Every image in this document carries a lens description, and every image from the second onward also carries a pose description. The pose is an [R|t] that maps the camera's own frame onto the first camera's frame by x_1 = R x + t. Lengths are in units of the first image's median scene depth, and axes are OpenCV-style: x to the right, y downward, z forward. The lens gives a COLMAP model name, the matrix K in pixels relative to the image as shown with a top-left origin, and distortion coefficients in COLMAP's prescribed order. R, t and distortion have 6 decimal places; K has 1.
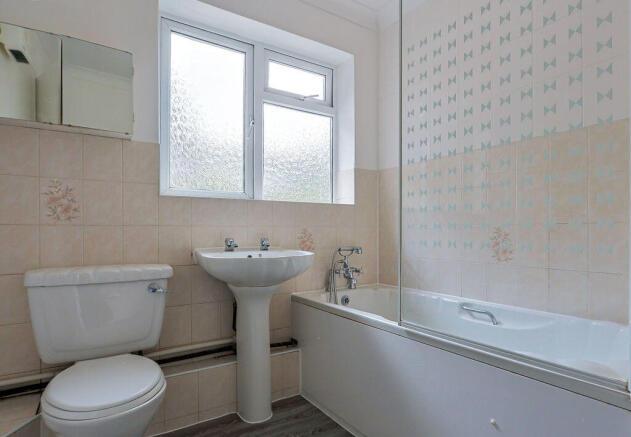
lens RADIAL K [[374.9, 0, 316.3], [0, 374.9, 226.9], [0, 0, 1]] dist [-0.028091, -0.000066]
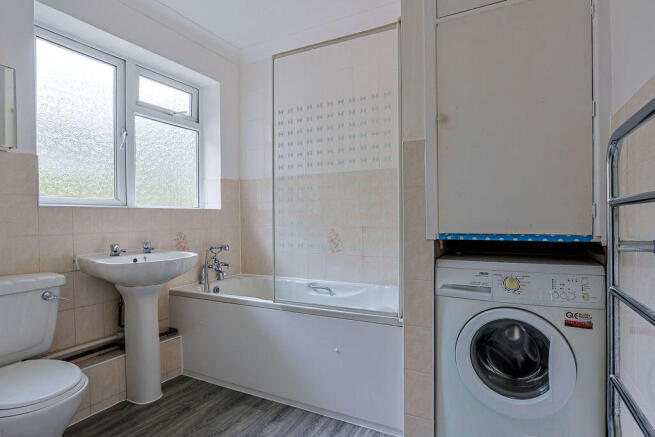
lens RADIAL K [[367.2, 0, 329.1], [0, 367.2, 214.9], [0, 0, 1]] dist [-0.002656, -0.000003]
pose [[0.888089, -0.008135, 0.459600, -0.158200], [0.008296, 0.999964, 0.001669, -0.049316], [-0.459597, 0.002330, 0.888125, -0.237901]]
